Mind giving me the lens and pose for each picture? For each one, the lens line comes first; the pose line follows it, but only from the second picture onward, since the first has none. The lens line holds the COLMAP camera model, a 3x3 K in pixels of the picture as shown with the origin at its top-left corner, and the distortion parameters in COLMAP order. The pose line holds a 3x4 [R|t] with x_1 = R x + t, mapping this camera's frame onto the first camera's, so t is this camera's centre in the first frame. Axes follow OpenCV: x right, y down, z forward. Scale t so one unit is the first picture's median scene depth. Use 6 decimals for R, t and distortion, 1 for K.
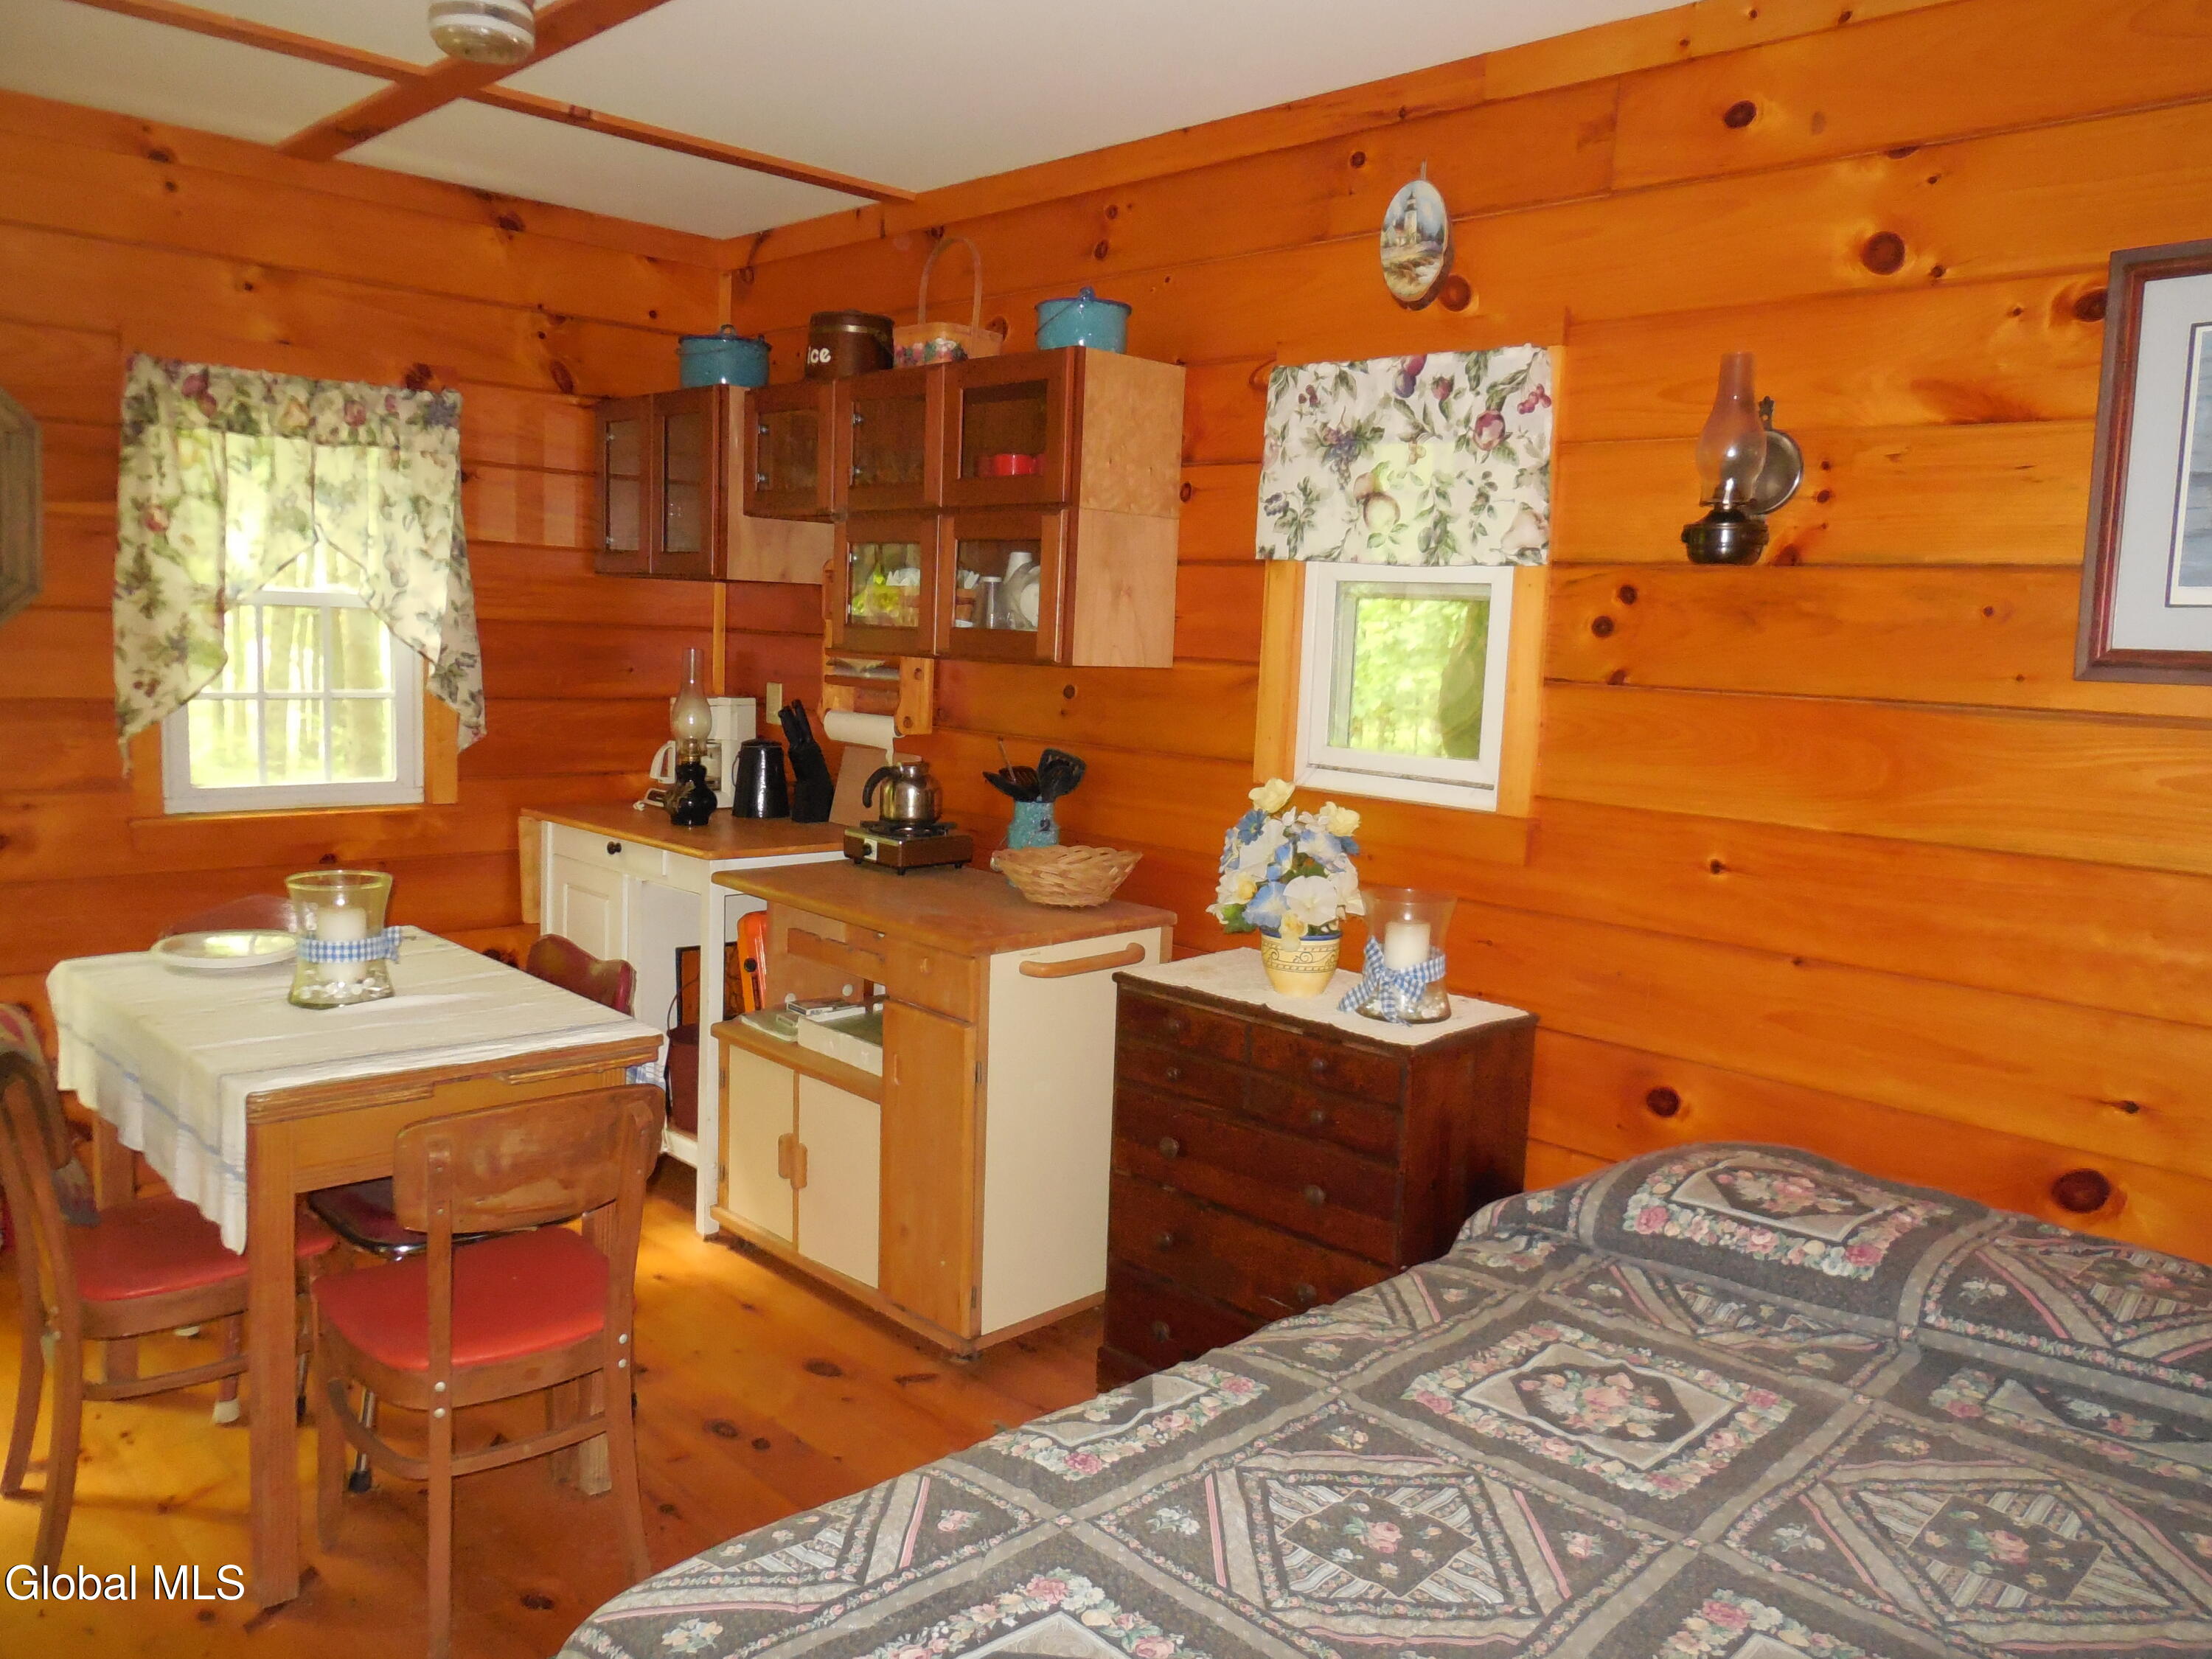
lens RADIAL K [[1678.3, 0, 1092.0], [0, 1678.3, 833.2], [0, 0, 1]] dist [-0.014739, 0.012125]
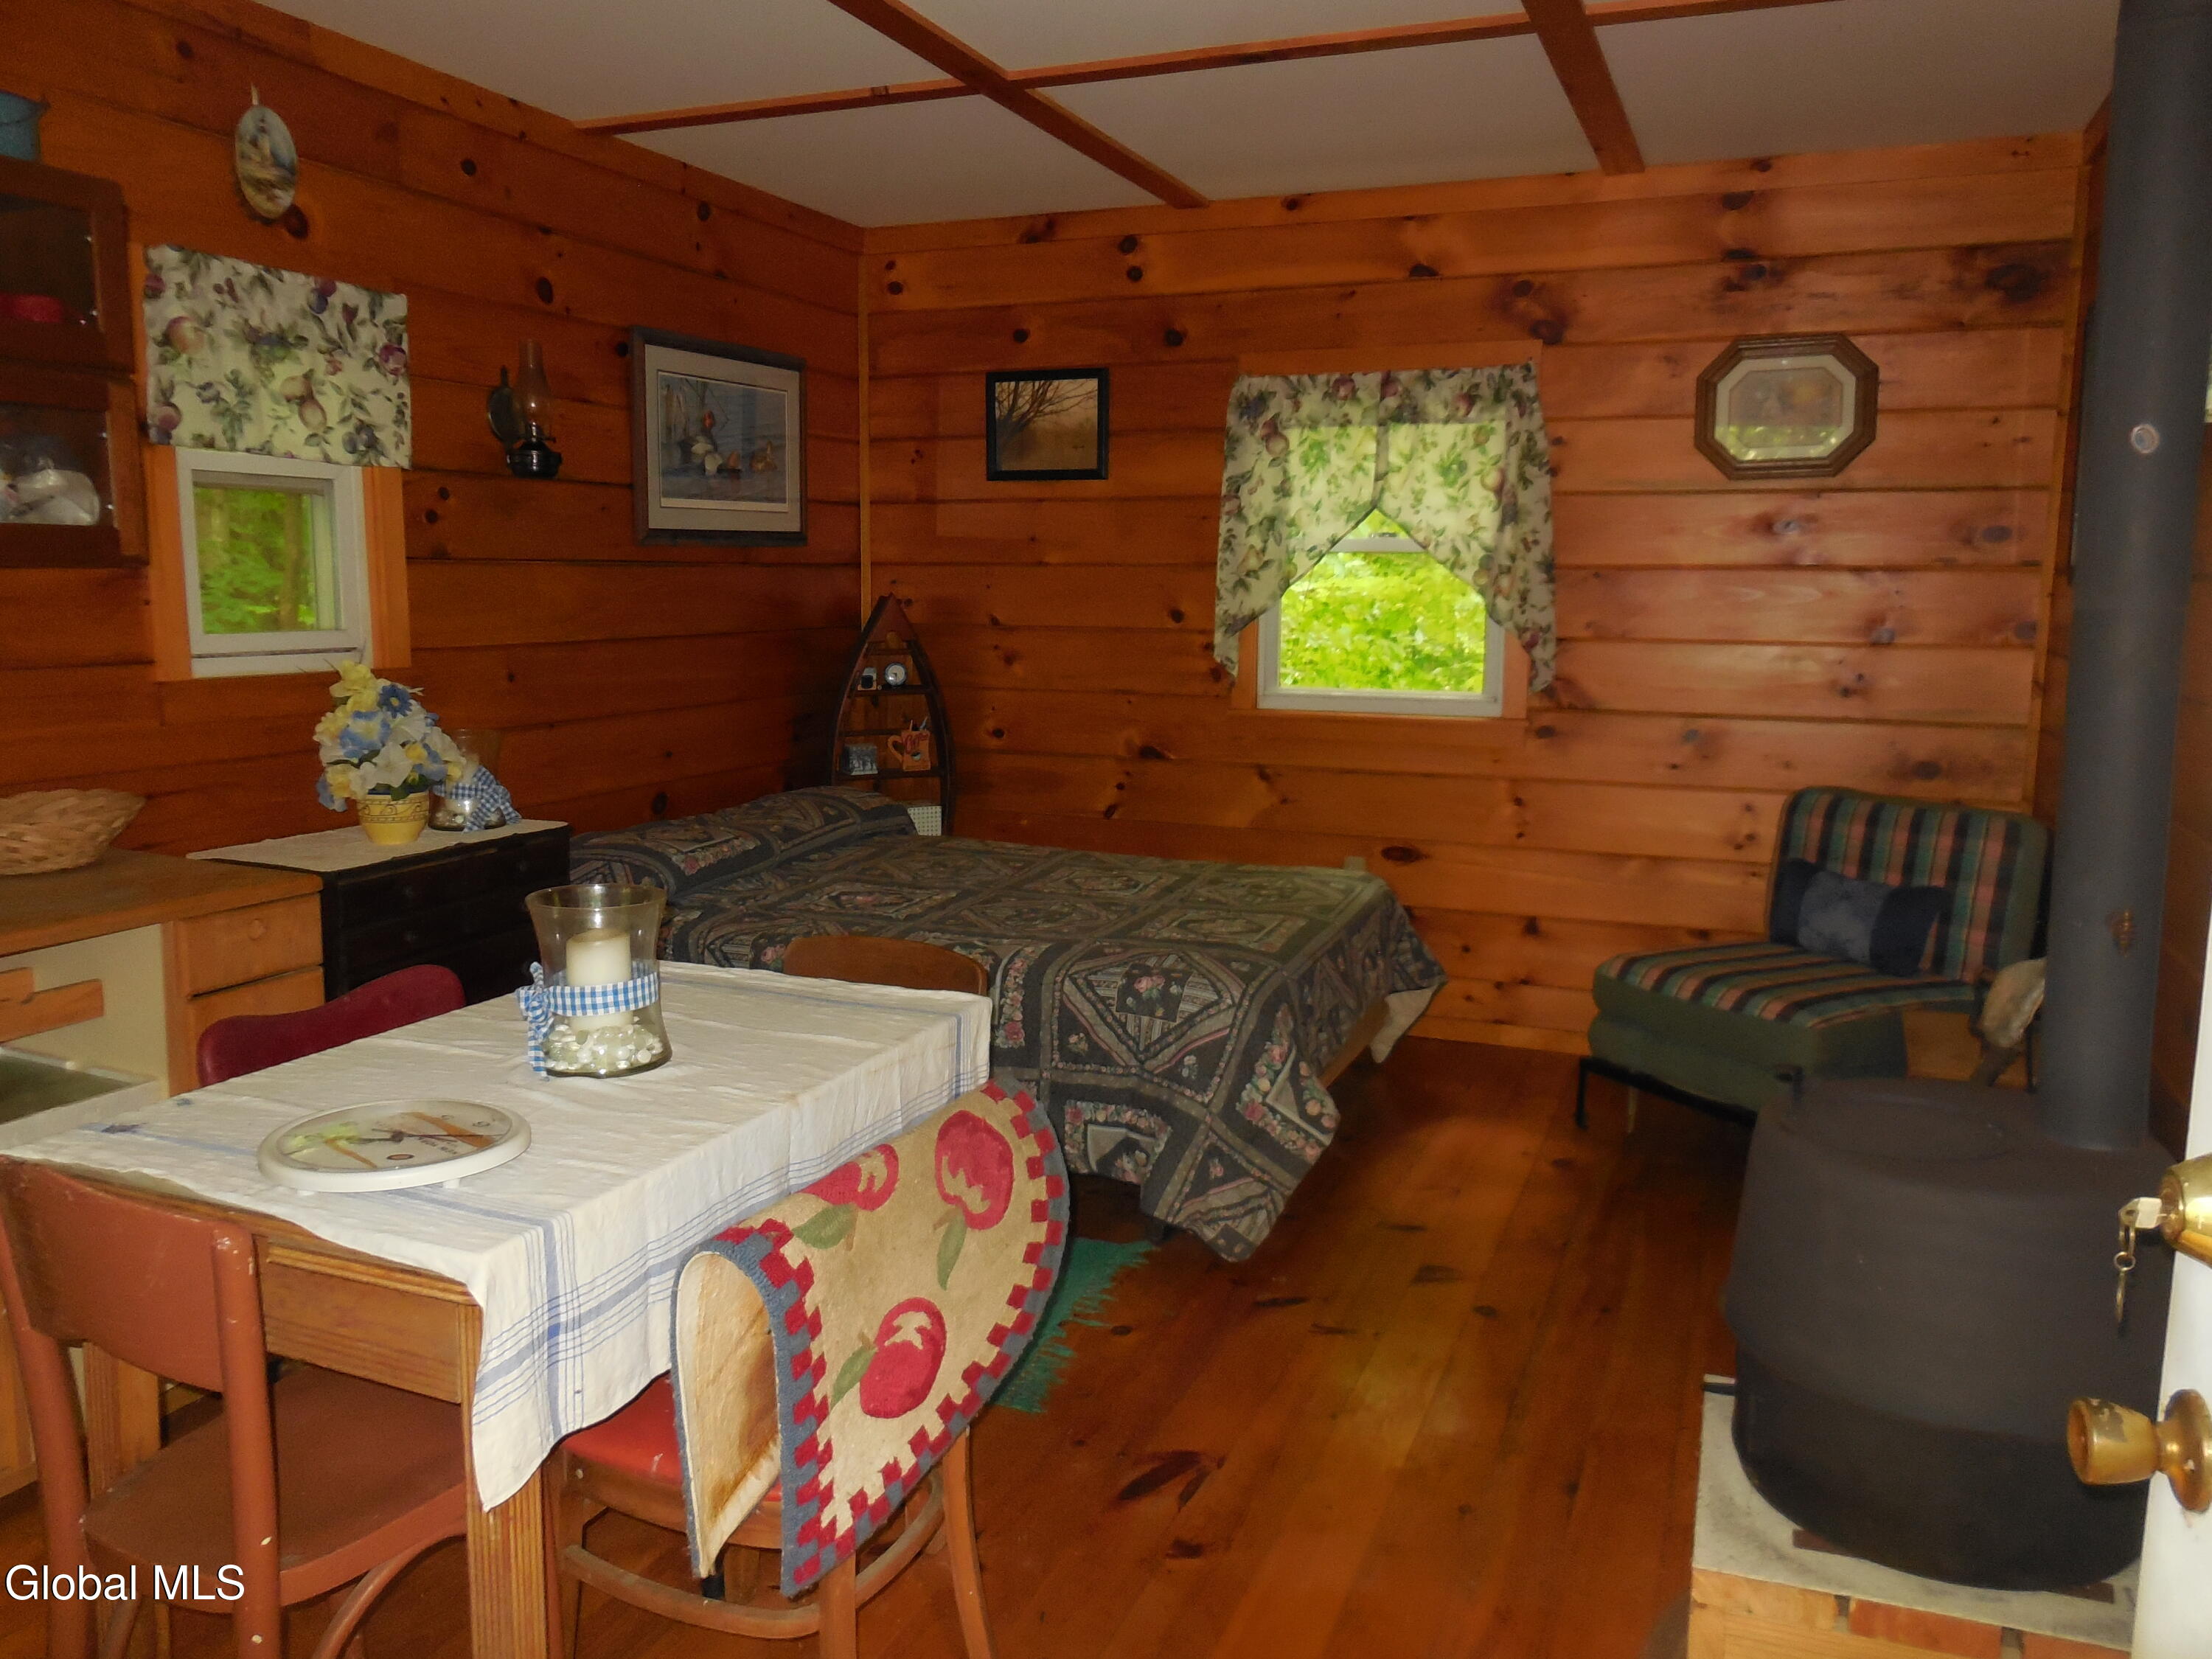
lens RADIAL K [[1678.3, 0, 1102.9], [0, 1678.3, 818.1], [0, 0, 1]] dist [-0.014739, 0.012125]
pose [[-0.410205, -0.177981, 0.894458, -1.096495], [0.087557, 0.968556, 0.232880, -0.144724], [-0.907781, 0.173844, -0.381723, 0.999586]]
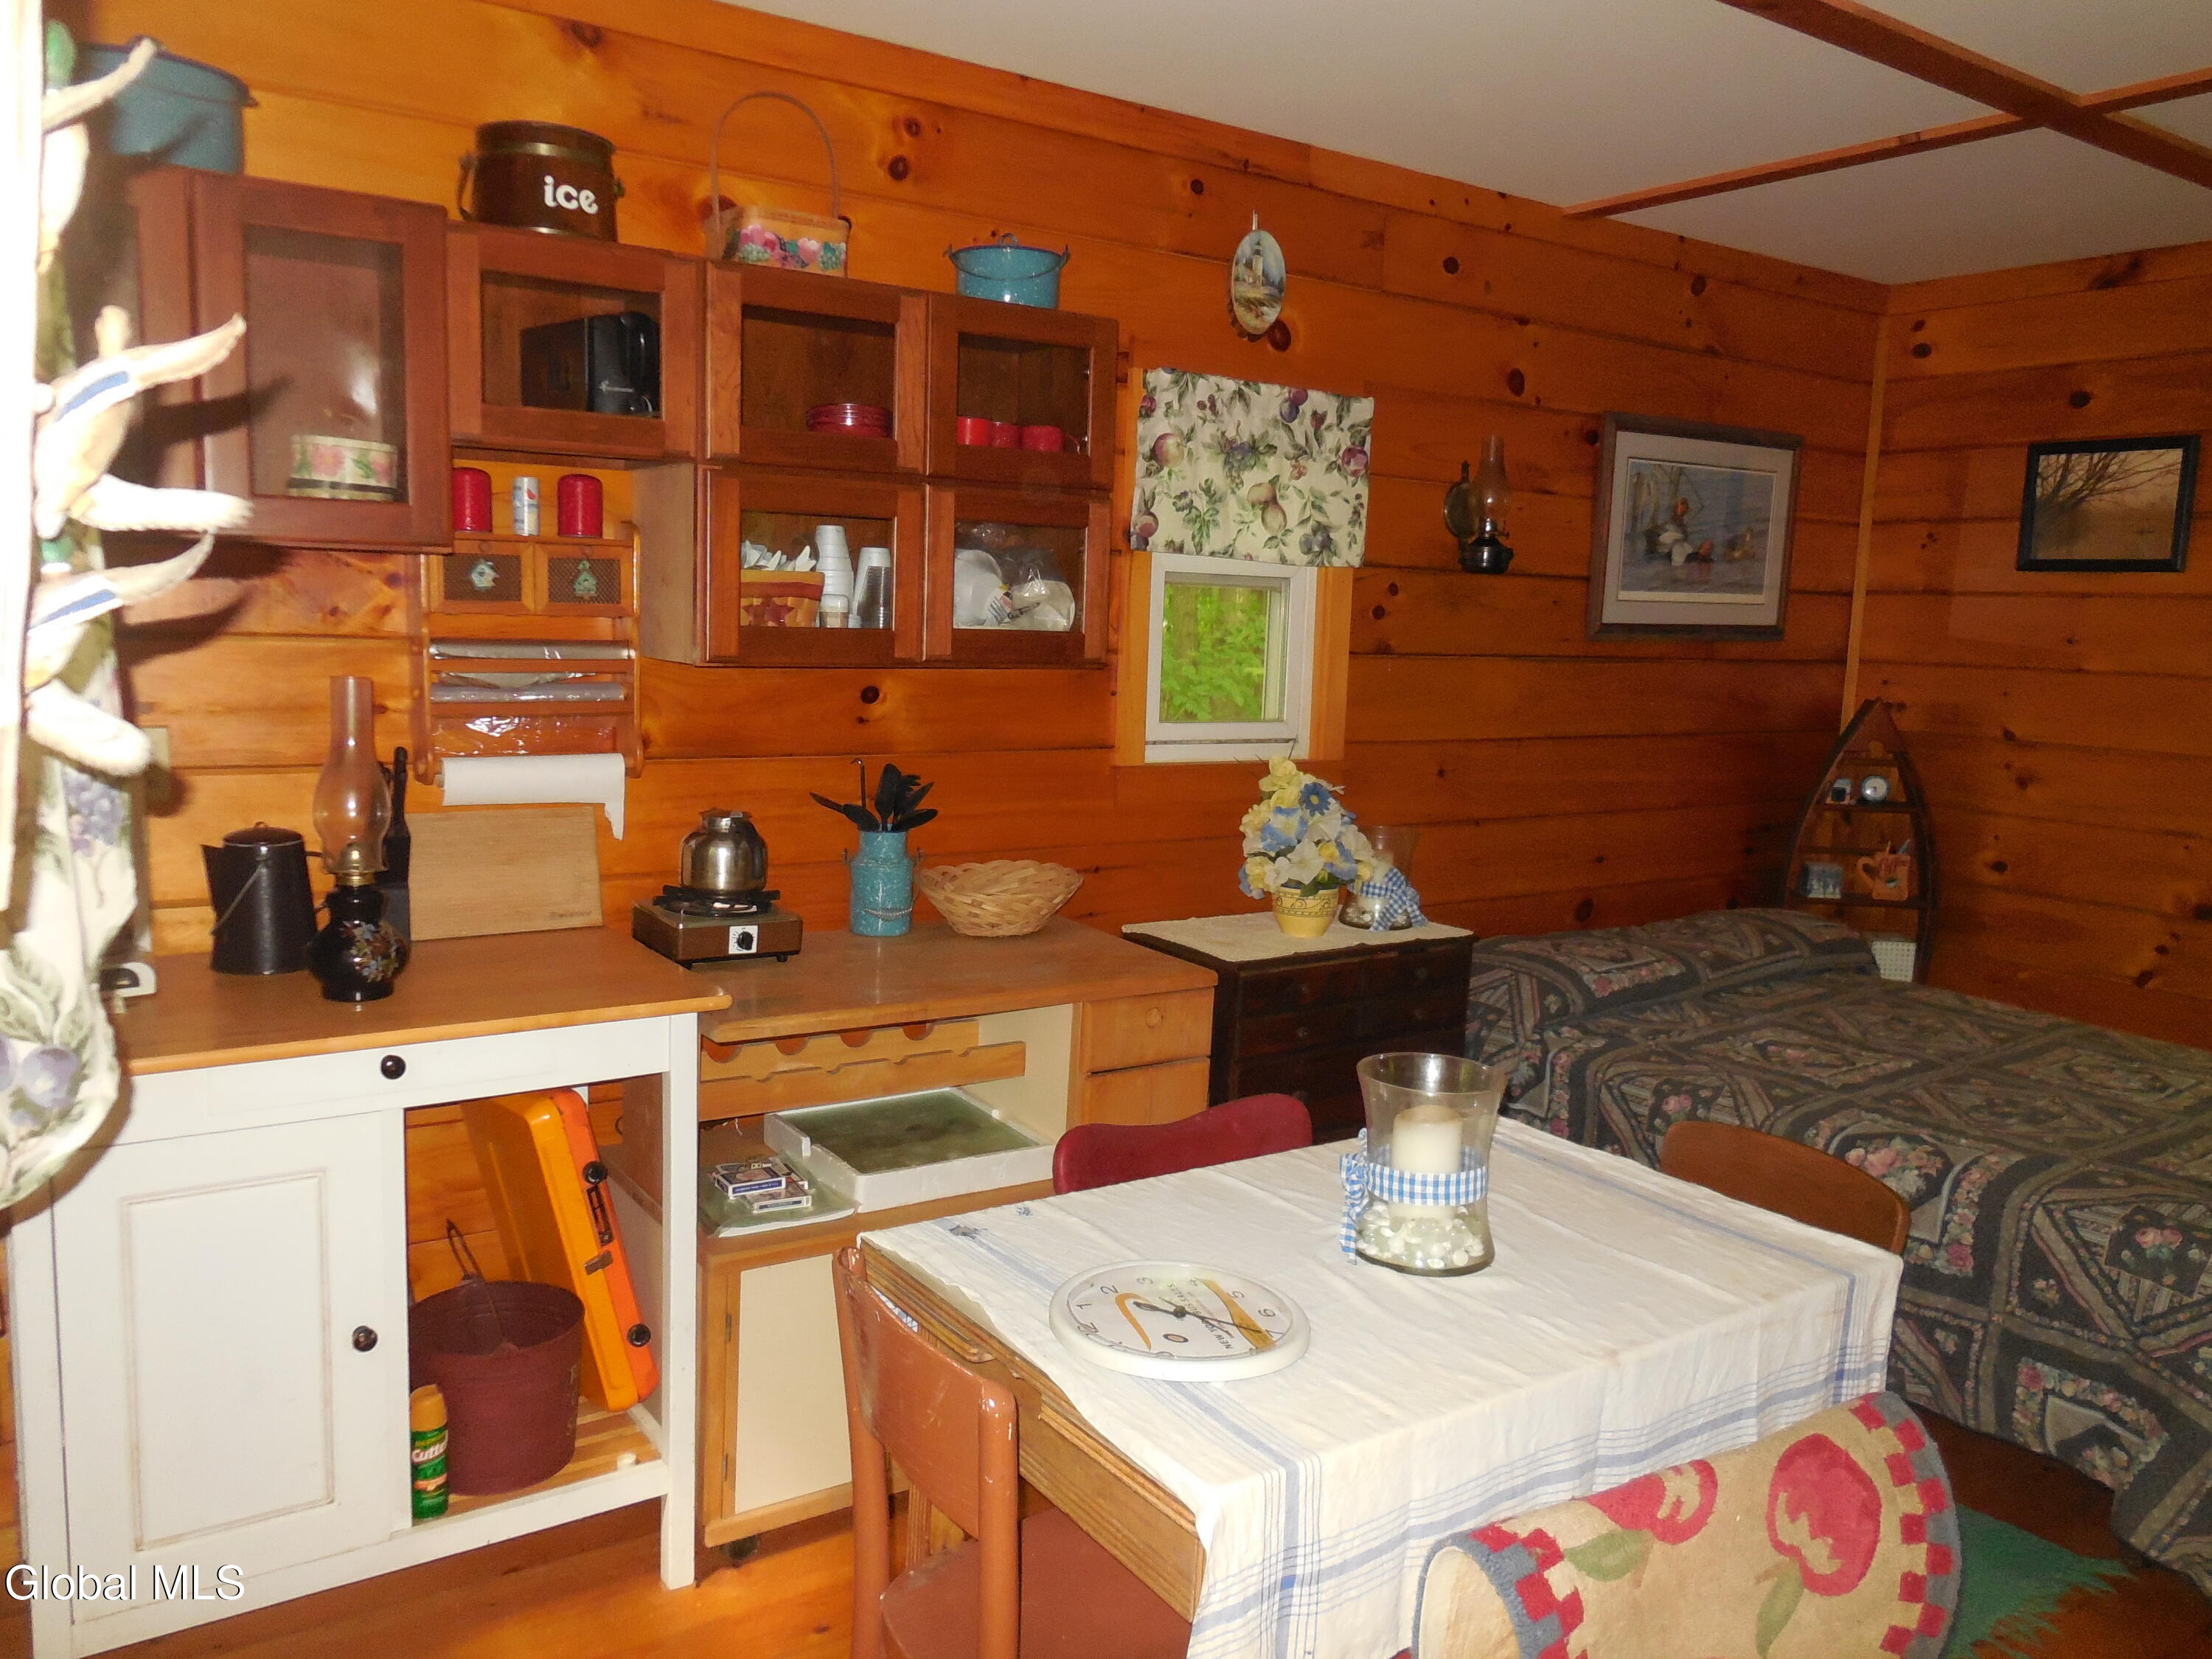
lens RADIAL K [[1678.3, 0, 1087.0], [0, 1678.3, 825.3], [0, 0, 1]] dist [-0.014739, 0.012125]
pose [[0.161132, -0.166919, 0.972715, -1.026324], [0.095077, 0.983635, 0.153043, -0.172687], [-0.982343, 0.067822, 0.174365, 0.943643]]
